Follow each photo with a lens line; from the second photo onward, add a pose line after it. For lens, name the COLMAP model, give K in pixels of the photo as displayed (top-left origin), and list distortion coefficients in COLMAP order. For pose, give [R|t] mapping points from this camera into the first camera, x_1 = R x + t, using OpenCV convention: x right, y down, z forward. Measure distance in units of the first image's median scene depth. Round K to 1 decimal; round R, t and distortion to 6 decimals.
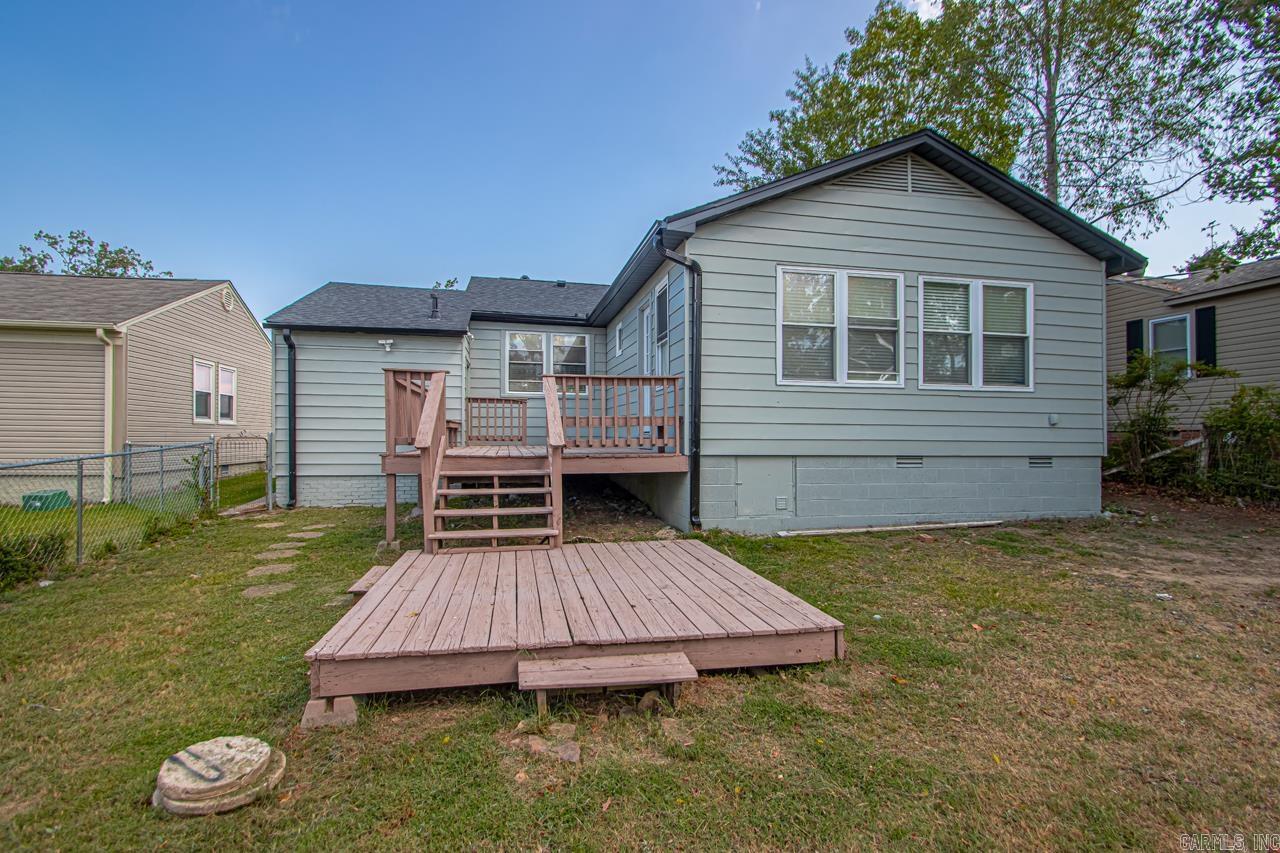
lens RADIAL K [[598.4, 0, 646.3], [0, 598.4, 407.7], [0, 0, 1]] dist [0.008656, -0.008426]
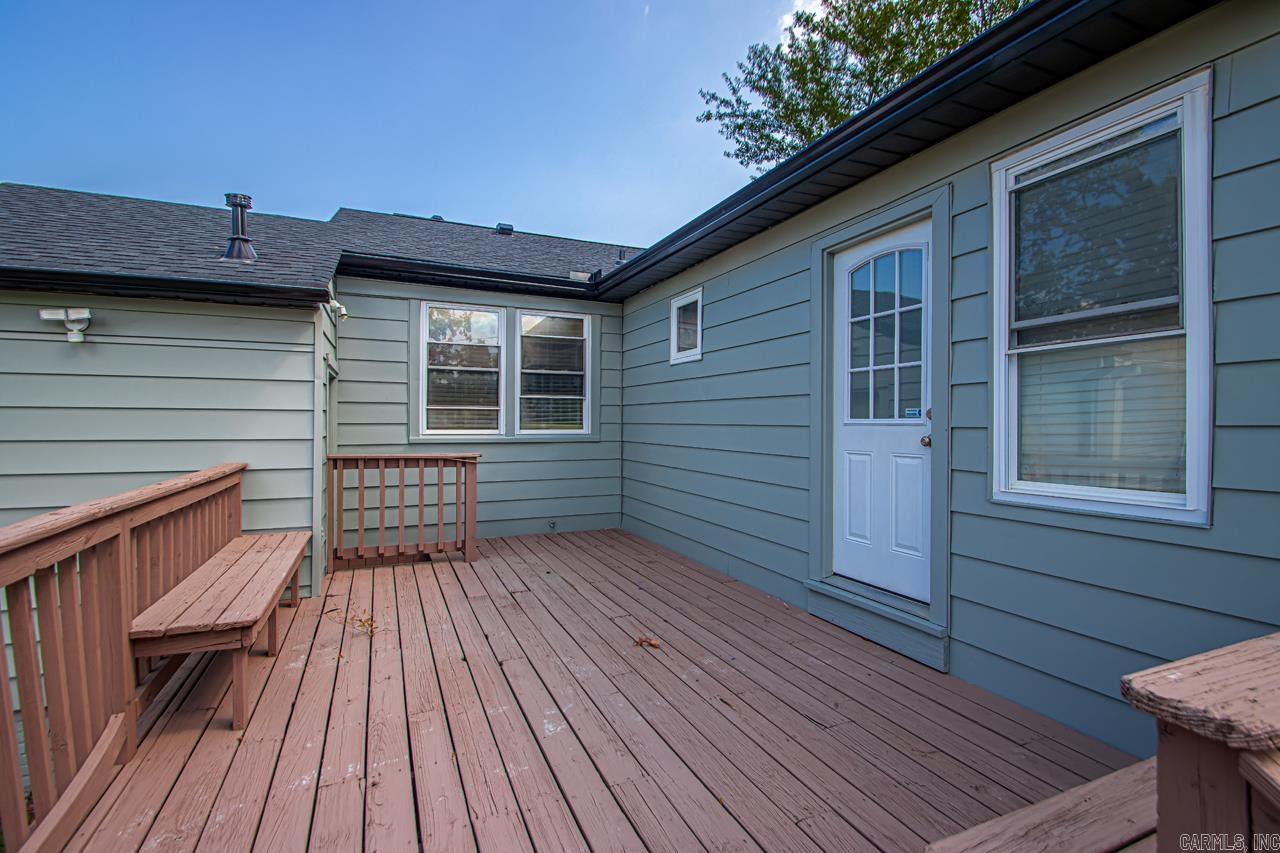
lens RADIAL K [[568.3, 0, 642.1], [0, 568.3, 404.1], [0, 0, 1]] dist [0.001638, 0.000050]
pose [[0.979855, 0.002423, 0.199694, -0.179584], [-0.006475, 0.999786, 0.019637, -0.067910], [-0.199604, -0.020534, 0.979661, 0.619877]]
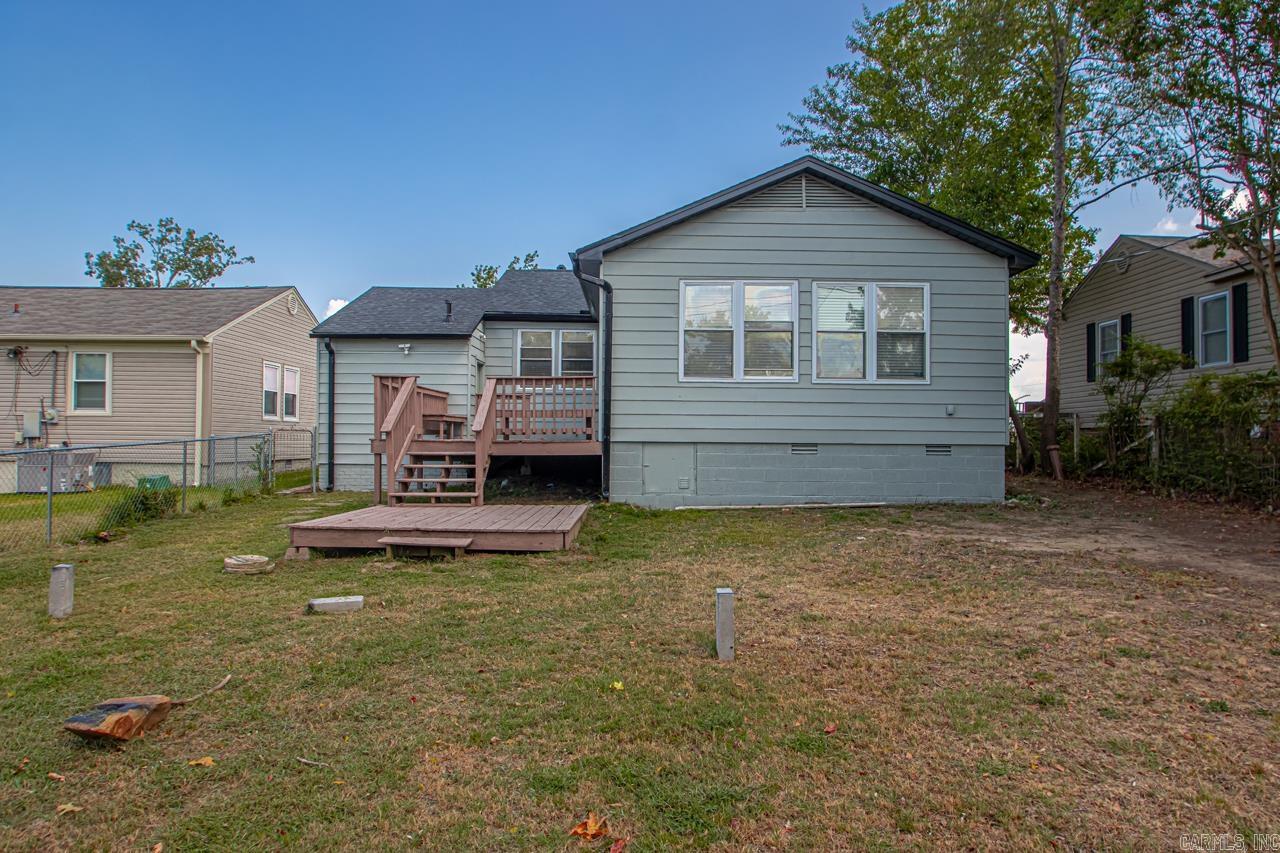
lens RADIAL K [[828.4, 0, 622.4], [0, 828.4, 378.9], [0, 0, 1]] dist [-0.019235, 0.010726]
pose [[0.968820, -0.015728, -0.247267, 0.351510], [0.008485, 0.999504, -0.030329, 0.002804], [0.247622, 0.027286, 0.968472, -0.411883]]
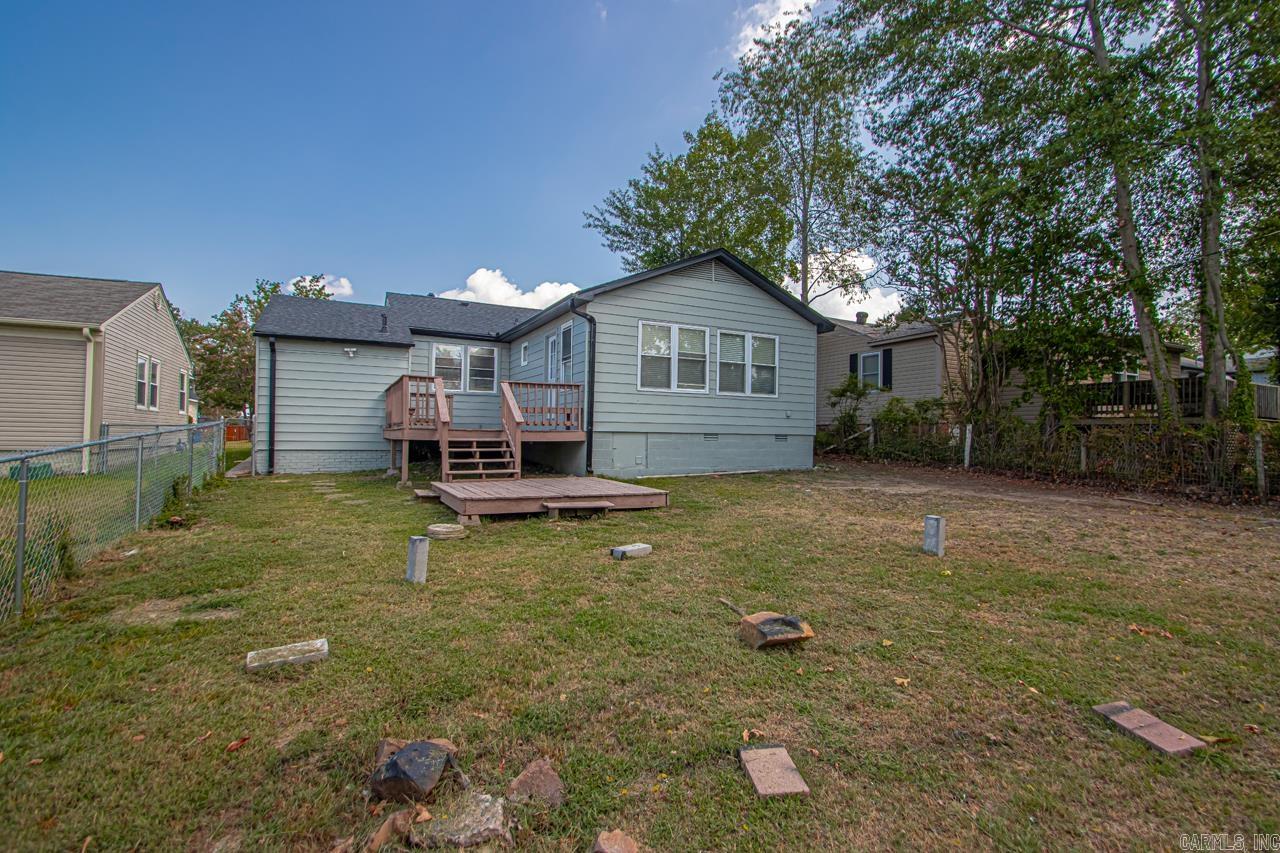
lens RADIAL K [[598.4, 0, 630.5], [0, 598.4, 388.8], [0, 0, 1]] dist [0.008656, -0.008426]
pose [[0.973307, 0.025466, 0.228090, -0.130304], [-0.018765, 0.999328, -0.031496, 0.007519], [-0.228739, 0.026375, 0.973130, -0.448626]]
